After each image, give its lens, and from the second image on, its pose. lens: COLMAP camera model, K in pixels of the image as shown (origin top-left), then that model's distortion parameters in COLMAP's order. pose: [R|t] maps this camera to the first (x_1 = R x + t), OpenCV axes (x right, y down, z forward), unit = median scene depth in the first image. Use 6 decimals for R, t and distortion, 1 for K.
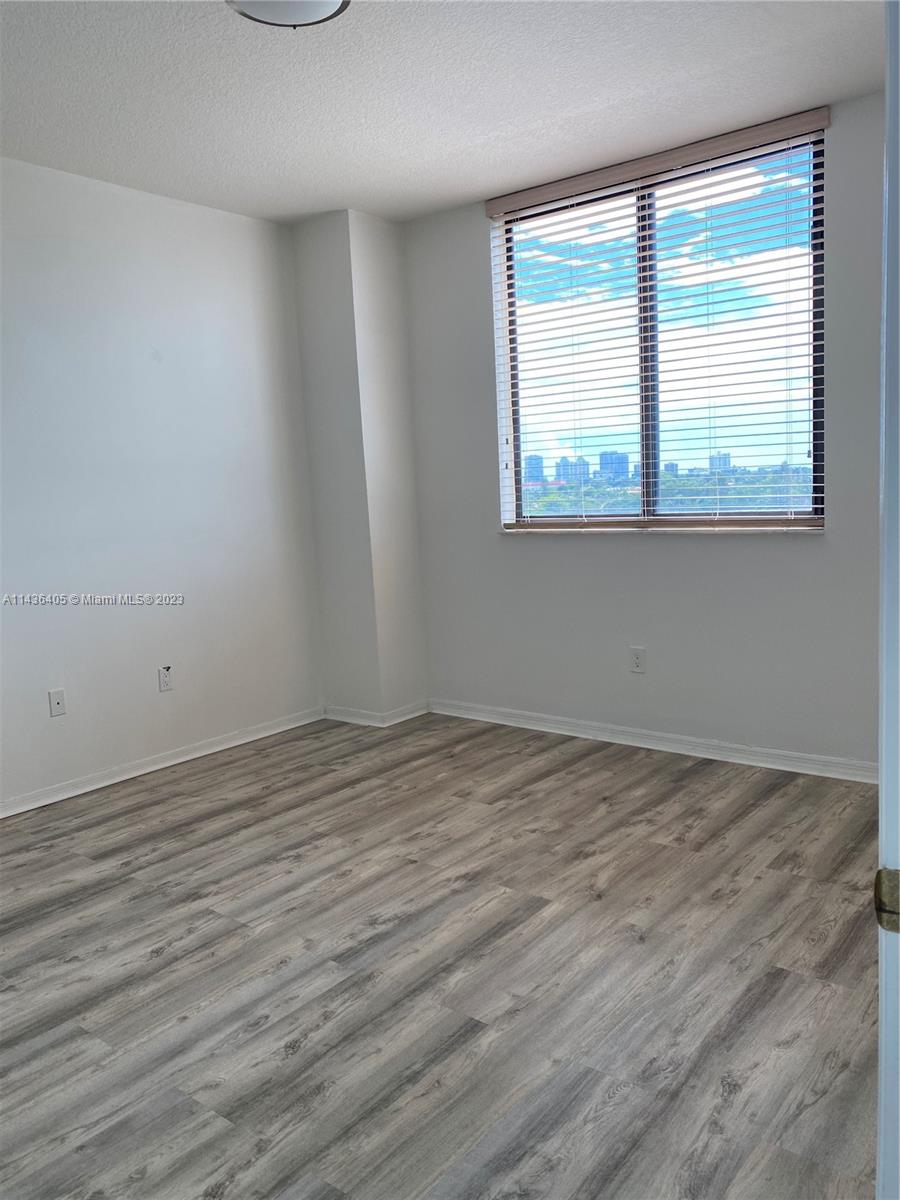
lens RADIAL K [[908.9, 0, 450.0], [0, 908.9, 600.0], [0, 0, 1]] dist [0.051844, -0.067711]
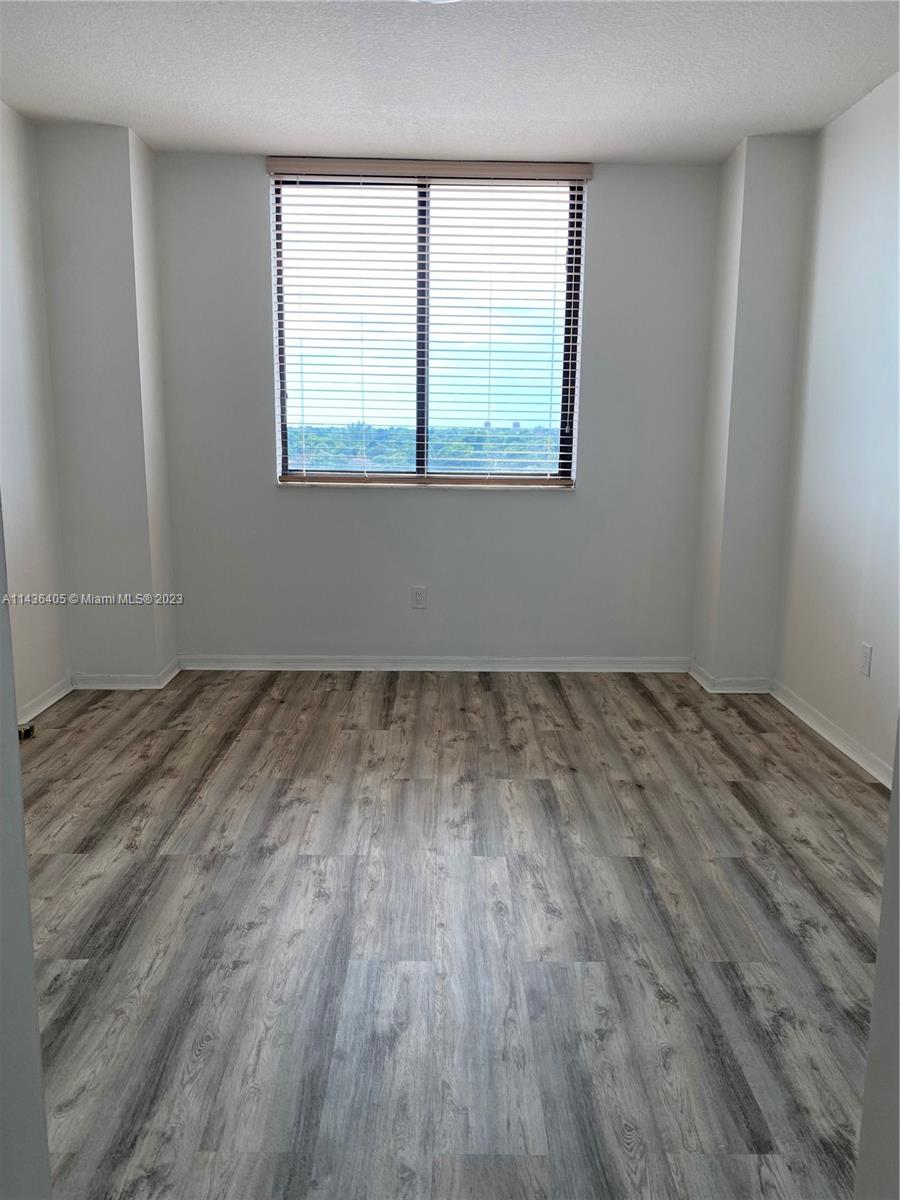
lens RADIAL K [[892.4, 0, 454.4], [0, 892.4, 584.7], [0, 0, 1]] dist [0.175519, -0.460867]
pose [[0.771806, -0.052684, 0.633672, -0.604126], [0.036437, 0.998588, 0.038645, 0.008633], [-0.634814, -0.006737, 0.772636, 0.106474]]
